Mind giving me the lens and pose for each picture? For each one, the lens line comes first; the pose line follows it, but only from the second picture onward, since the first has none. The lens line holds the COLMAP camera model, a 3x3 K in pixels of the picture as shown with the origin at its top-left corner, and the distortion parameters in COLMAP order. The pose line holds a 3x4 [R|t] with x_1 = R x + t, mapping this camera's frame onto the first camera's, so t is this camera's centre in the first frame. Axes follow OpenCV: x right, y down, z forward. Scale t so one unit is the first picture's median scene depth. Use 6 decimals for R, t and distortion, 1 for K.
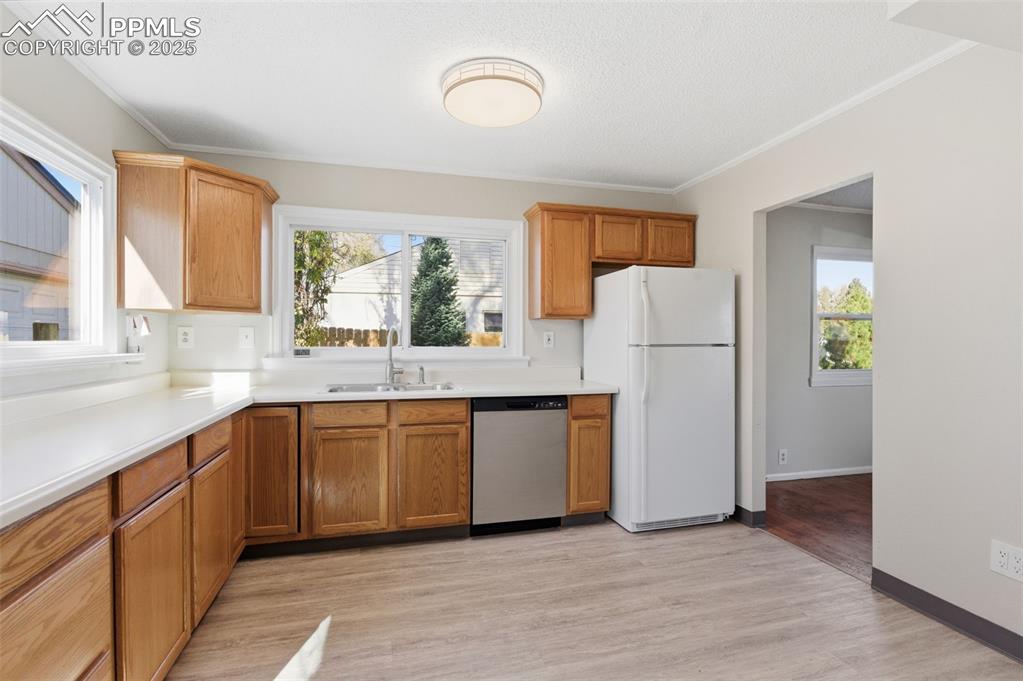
lens RADIAL K [[476.9, 0, 511.5], [0, 476.9, 340.5], [0, 0, 1]] dist [-0.013830, -0.000020]
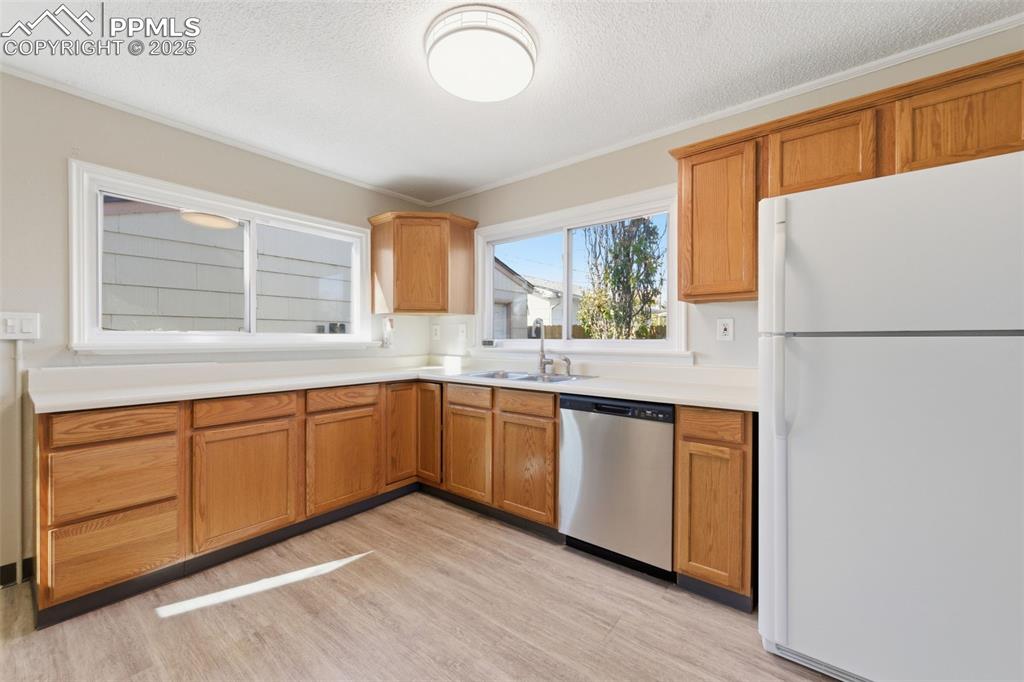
lens RADIAL K [[404.0, 0, 514.0], [0, 404.0, 338.4], [0, 0, 1]] dist [0.001234, -0.000127]
pose [[0.594711, -0.002577, -0.803936, 0.521073], [-0.000601, 0.999993, -0.003650, 0.019070], [0.803939, 0.002654, 0.594705, 0.494185]]
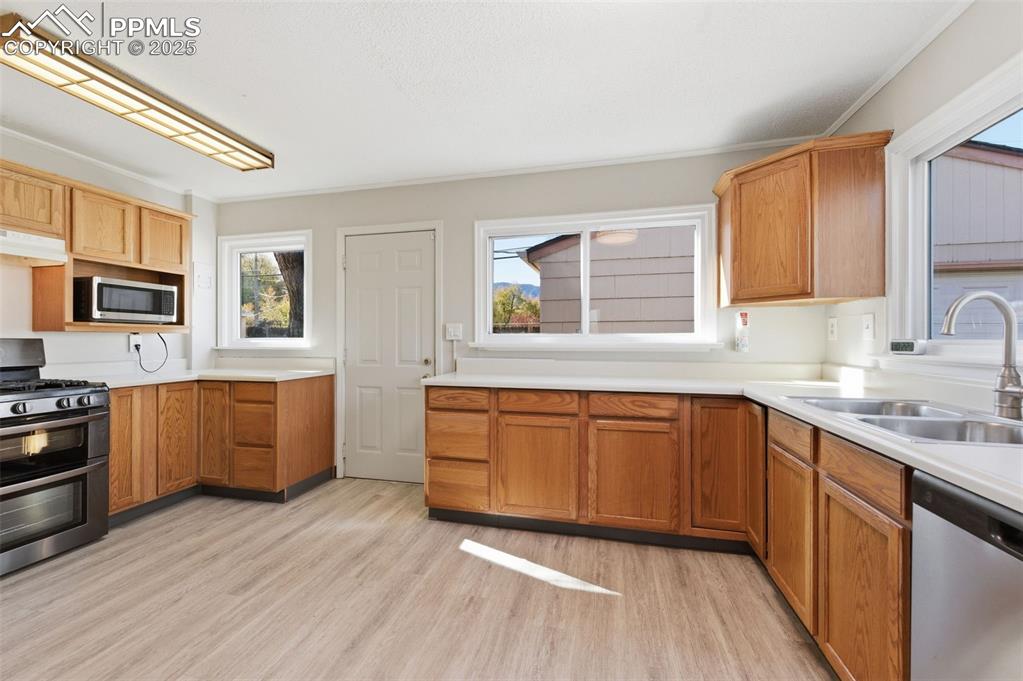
lens RADIAL K [[411.4, 0, 509.7], [0, 411.4, 338.3], [0, 0, 1]] dist [0.000841, -0.000226]
pose [[-0.487322, -0.007508, -0.873190, 0.391880], [-0.003176, 0.999972, -0.006825, 0.021881], [0.873217, -0.000552, -0.487332, 0.926913]]
